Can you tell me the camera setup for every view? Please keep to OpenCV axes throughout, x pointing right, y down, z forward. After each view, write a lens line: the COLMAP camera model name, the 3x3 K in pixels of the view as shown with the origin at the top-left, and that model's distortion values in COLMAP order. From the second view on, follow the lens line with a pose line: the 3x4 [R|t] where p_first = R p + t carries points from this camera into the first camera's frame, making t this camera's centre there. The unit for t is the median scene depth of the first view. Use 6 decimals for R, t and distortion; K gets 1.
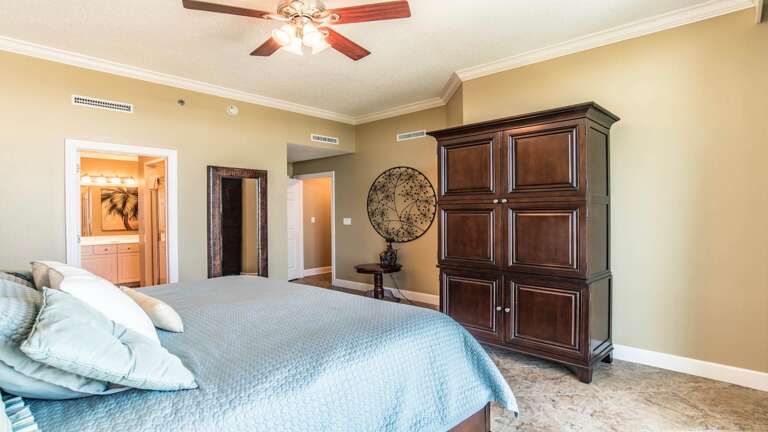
lens RADIAL K [[397.7, 0, 384.0], [0, 397.7, 212.1], [0, 0, 1]] dist [-0.041478, 0.012606]
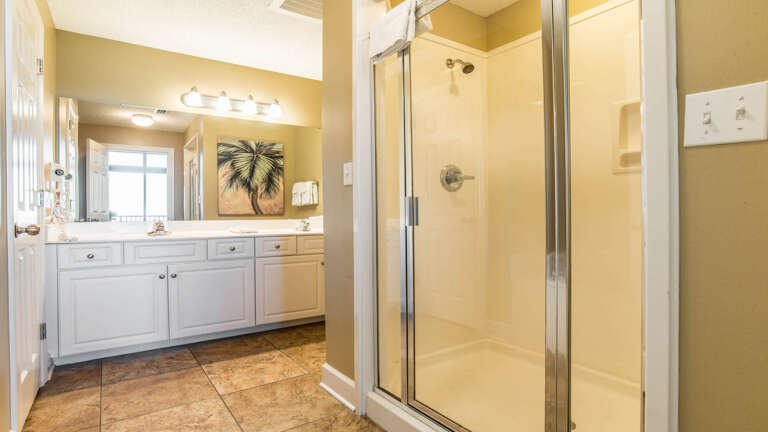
lens RADIAL K [[397.7, 0, 382.8], [0, 397.7, 213.3], [0, 0, 1]] dist [-0.041478, 0.012606]
pose [[0.978612, 0.000608, -0.205714, -0.349214], [0.000608, 0.999983, 0.005845, 0.040896], [0.205714, -0.005845, 0.978595, 0.457380]]
